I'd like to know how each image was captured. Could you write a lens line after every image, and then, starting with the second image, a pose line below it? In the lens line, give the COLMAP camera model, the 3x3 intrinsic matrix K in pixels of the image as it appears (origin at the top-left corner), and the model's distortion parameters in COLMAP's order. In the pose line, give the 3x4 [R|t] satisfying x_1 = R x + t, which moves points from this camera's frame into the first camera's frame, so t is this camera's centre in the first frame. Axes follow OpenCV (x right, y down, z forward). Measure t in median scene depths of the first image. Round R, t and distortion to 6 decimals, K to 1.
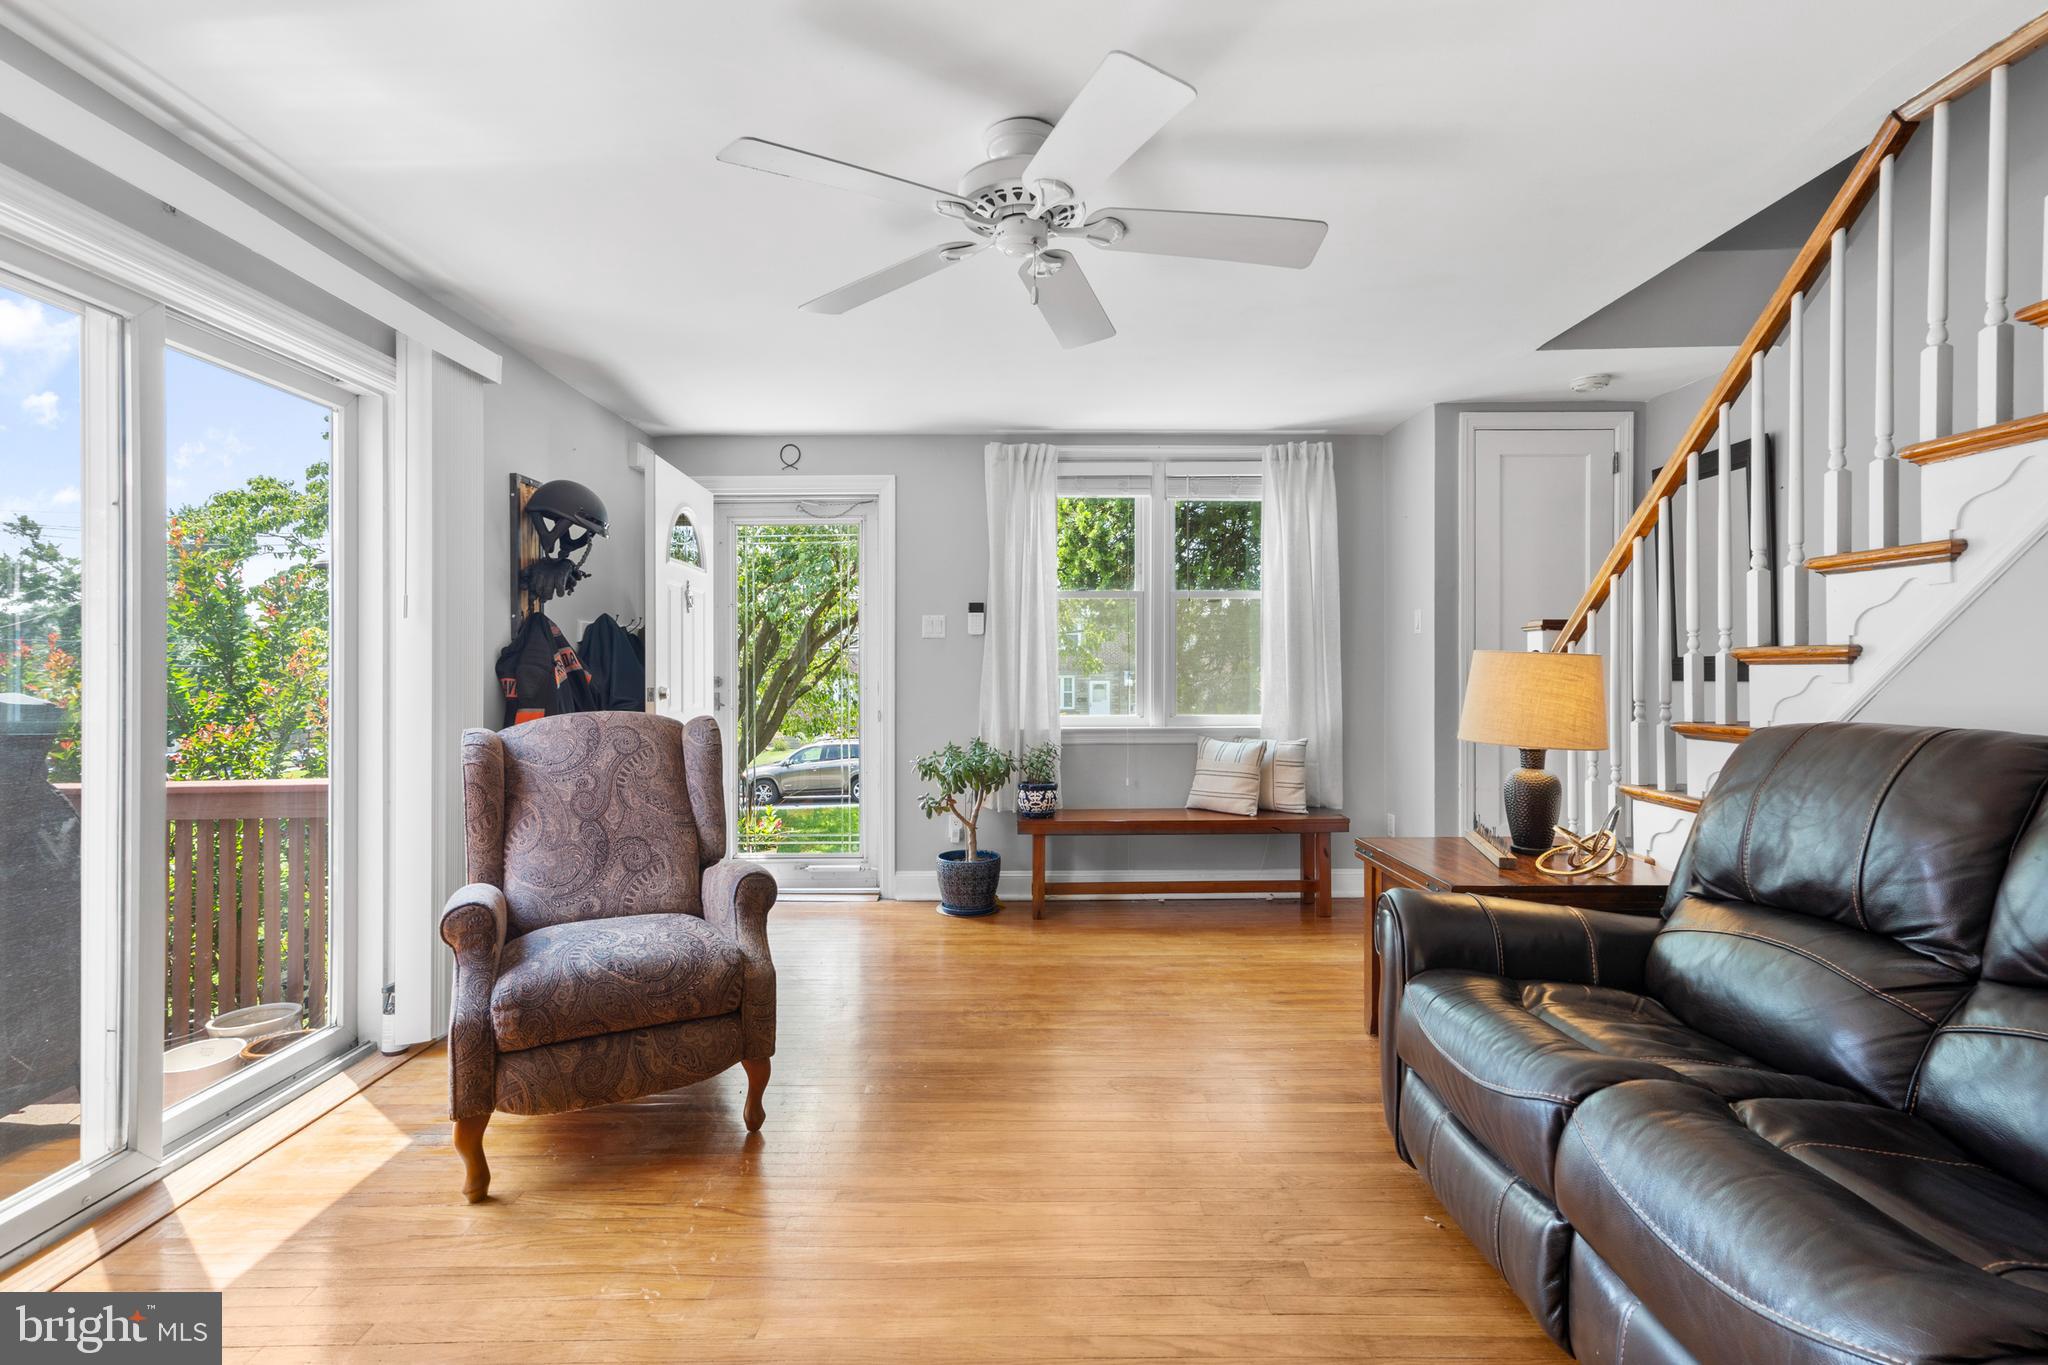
lens RADIAL K [[939.5, 0, 1020.4], [0, 939.5, 667.3], [0, 0, 1]] dist [0.006685, 0.005527]
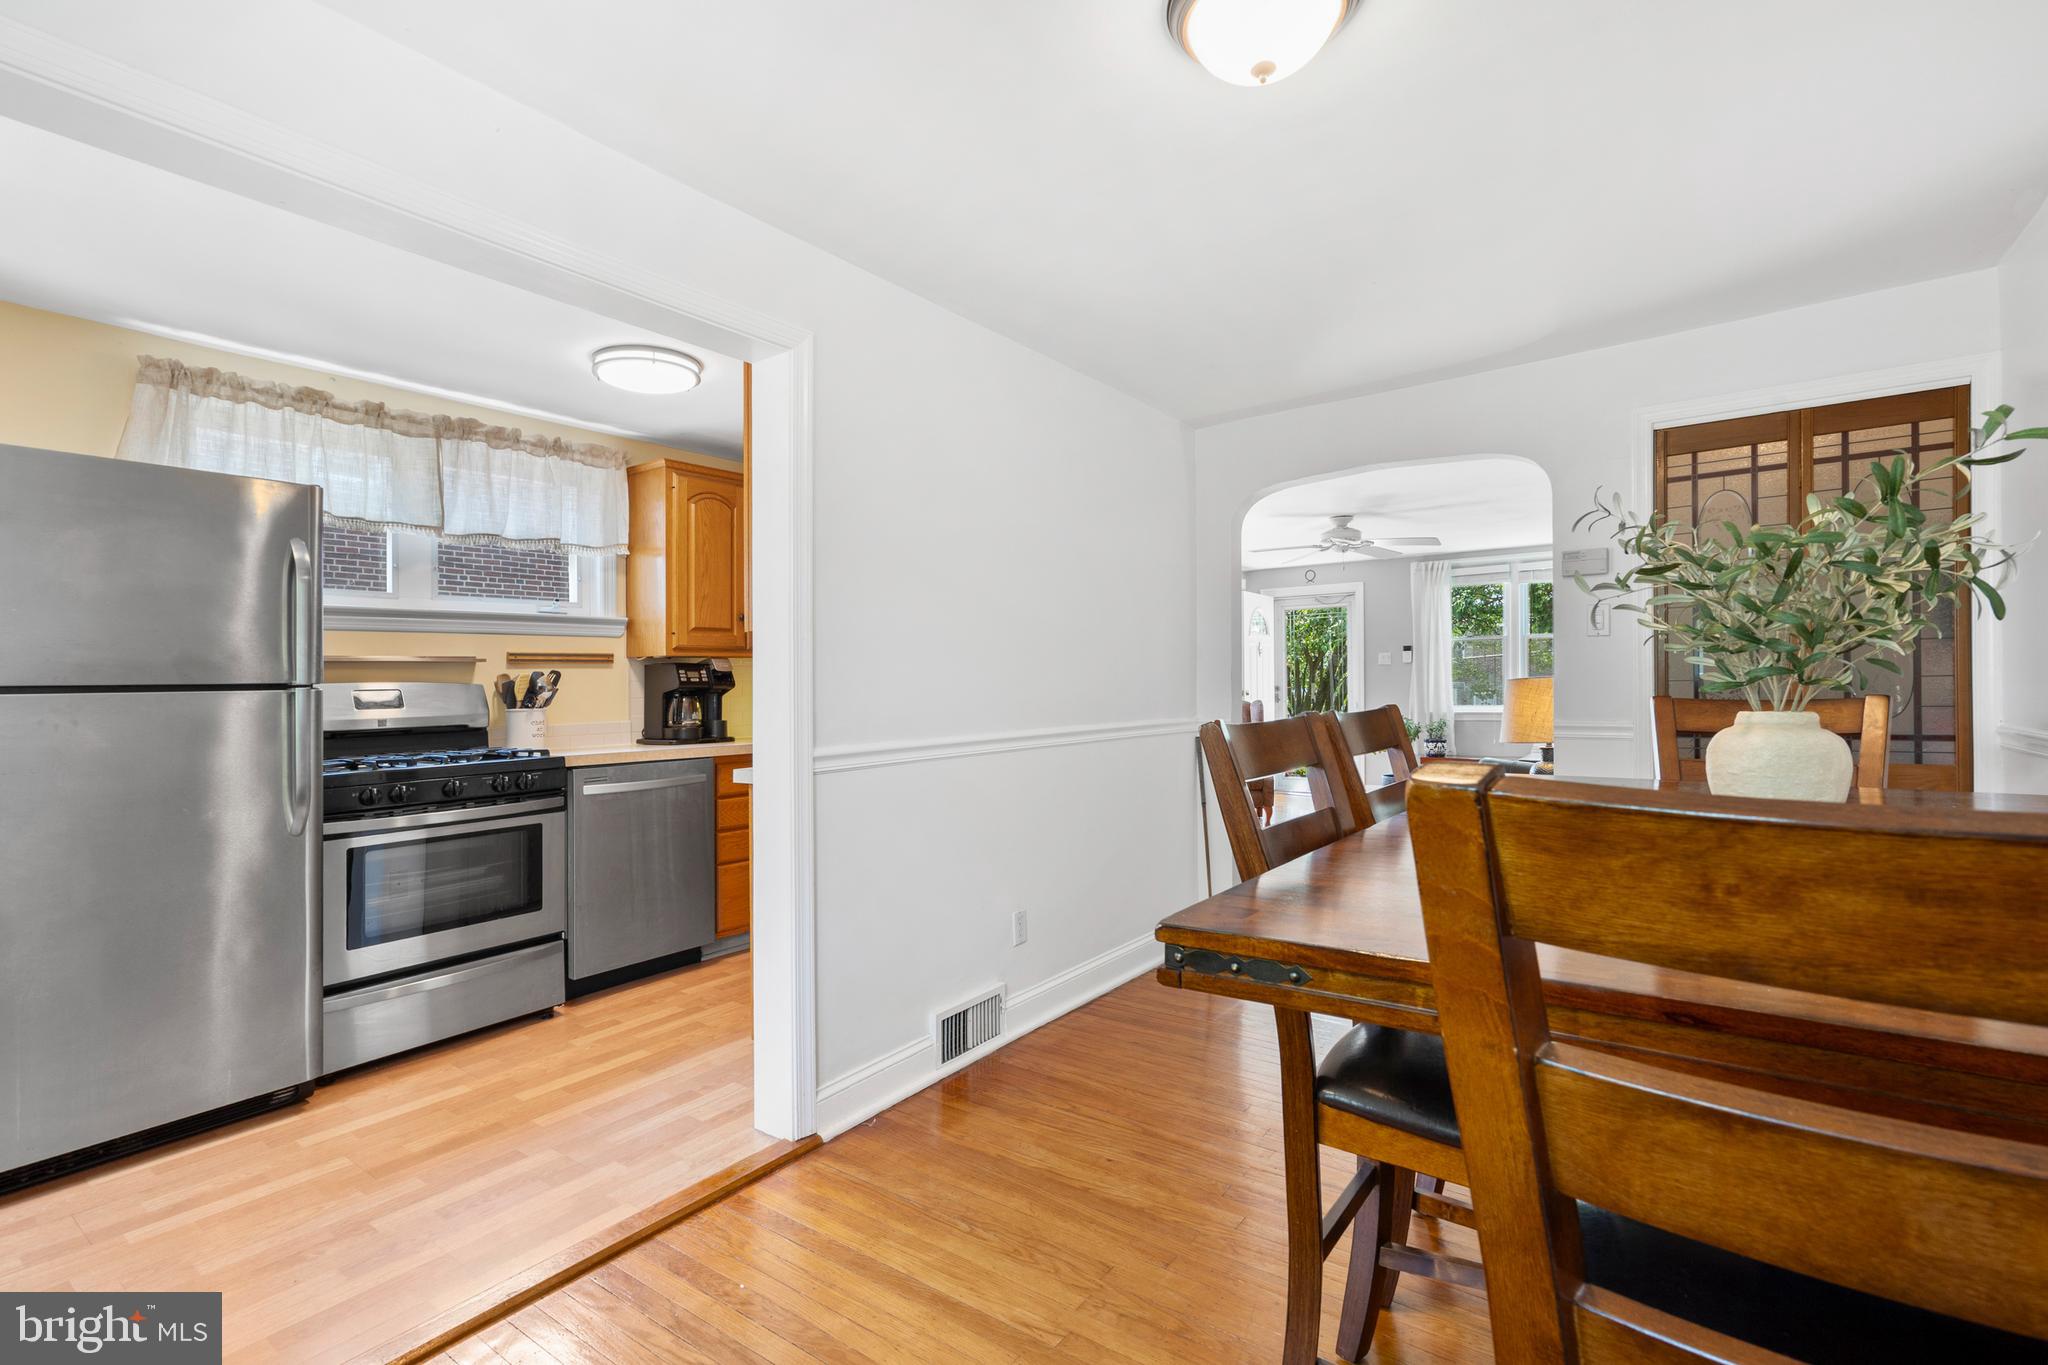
lens RADIAL K [[939.5, 0, 1014.7], [0, 939.5, 695.2], [0, 0, 1]] dist [0.006685, 0.005527]
pose [[0.798761, -0.000402, -0.601648, 0.608182], [0.007651, 0.999926, 0.009491, 0.009467], [0.601599, -0.012184, 0.798705, -1.308144]]
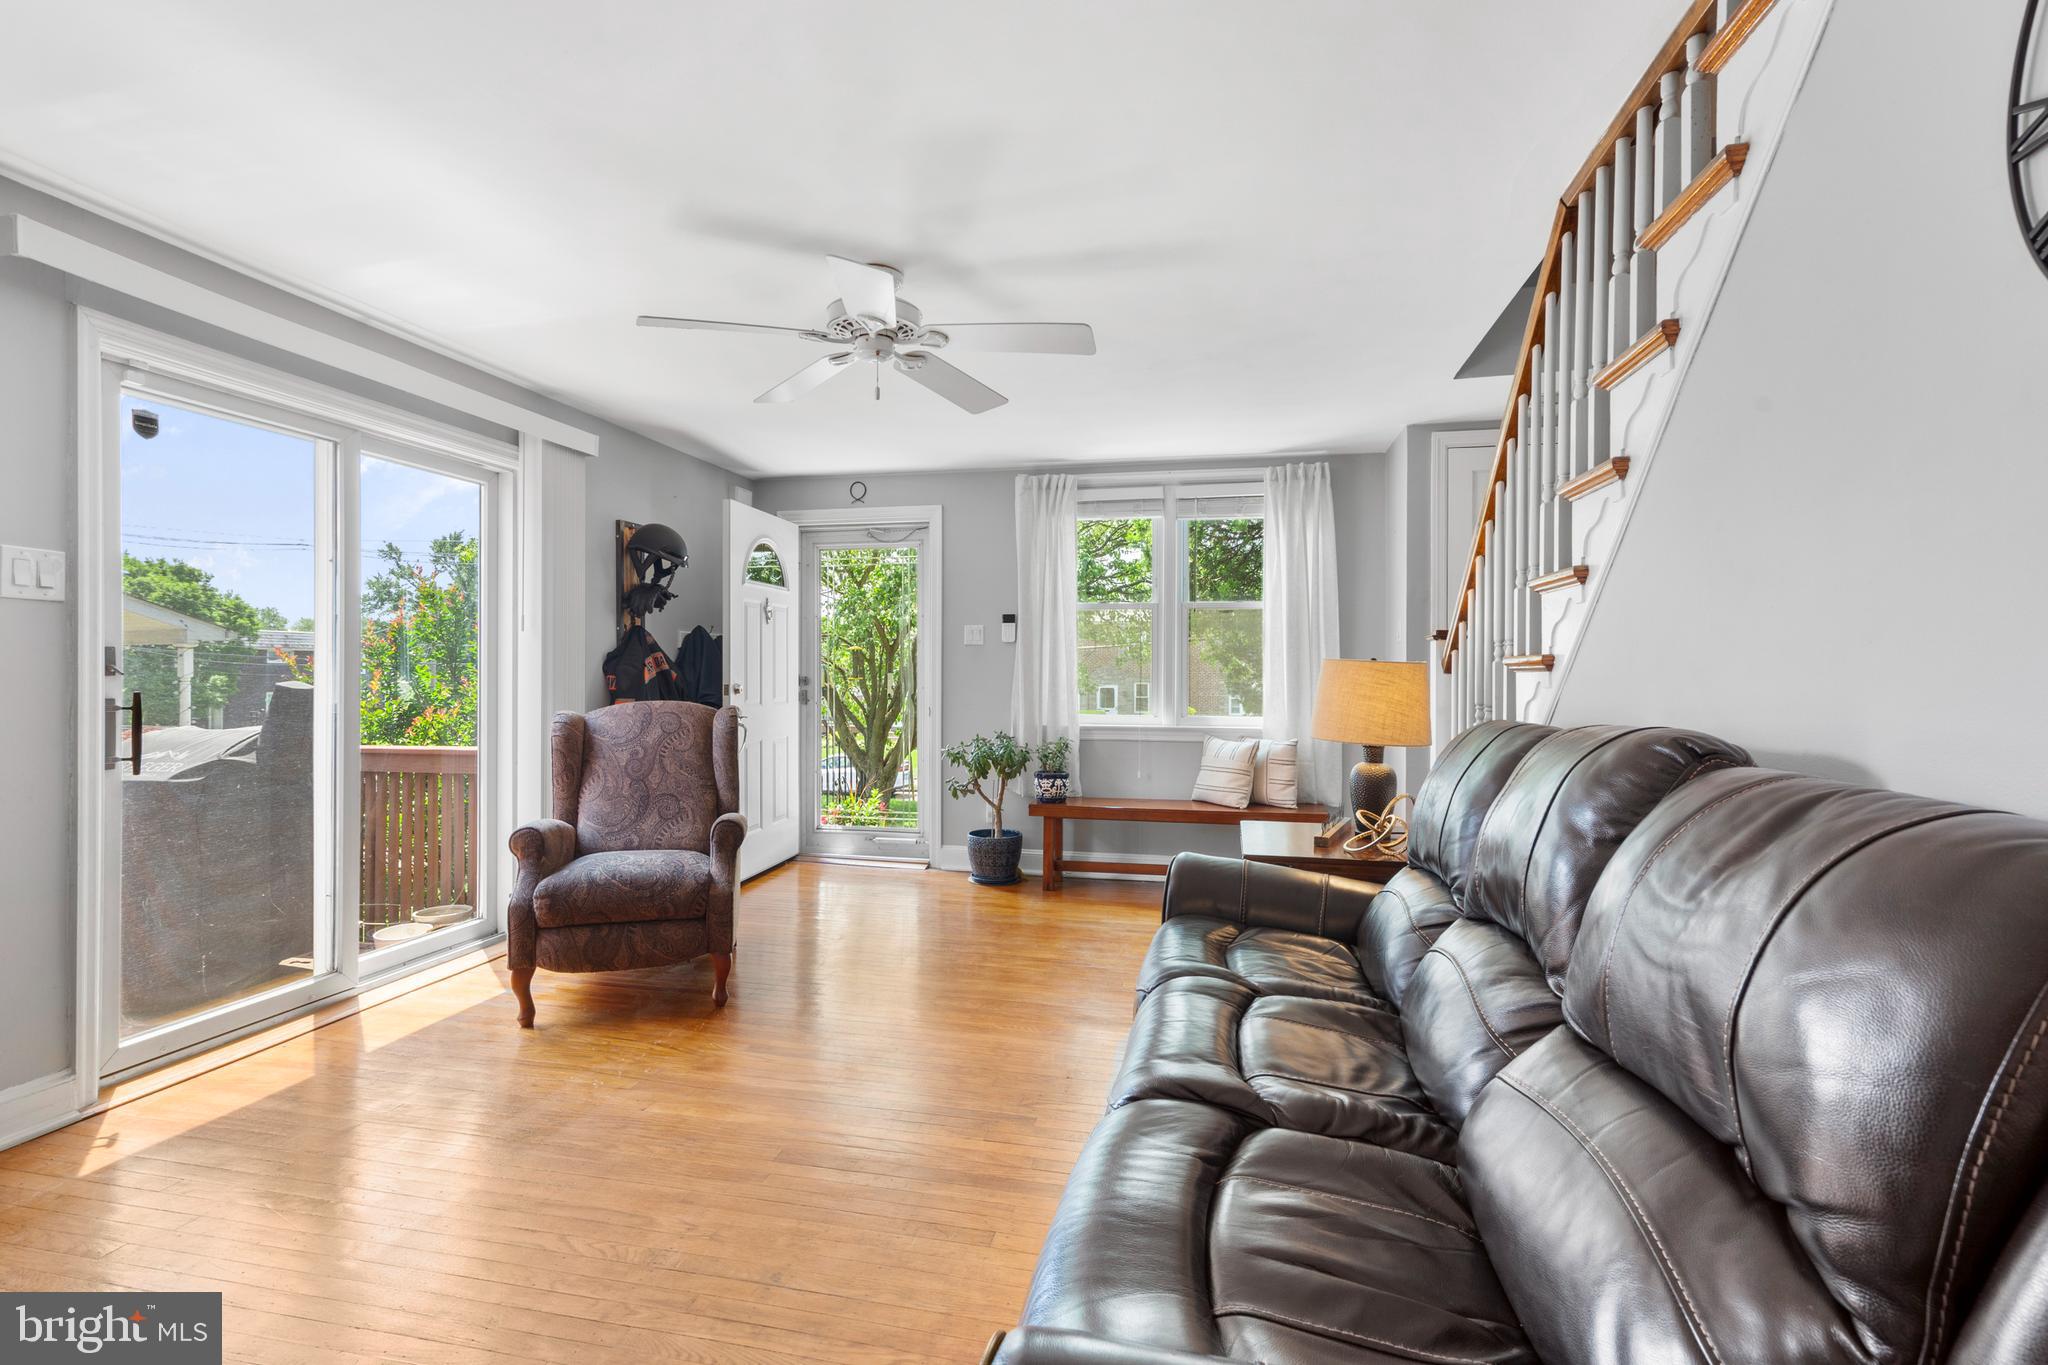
lens RADIAL K [[939.5, 0, 1013.7], [0, 939.5, 675.4], [0, 0, 1]] dist [0.006685, 0.005527]
pose [[0.974174, 0.009153, -0.225614, 0.286784], [-0.008228, 0.999953, 0.005039, 0.000072], [0.225650, -0.003053, 0.974204, -0.152515]]
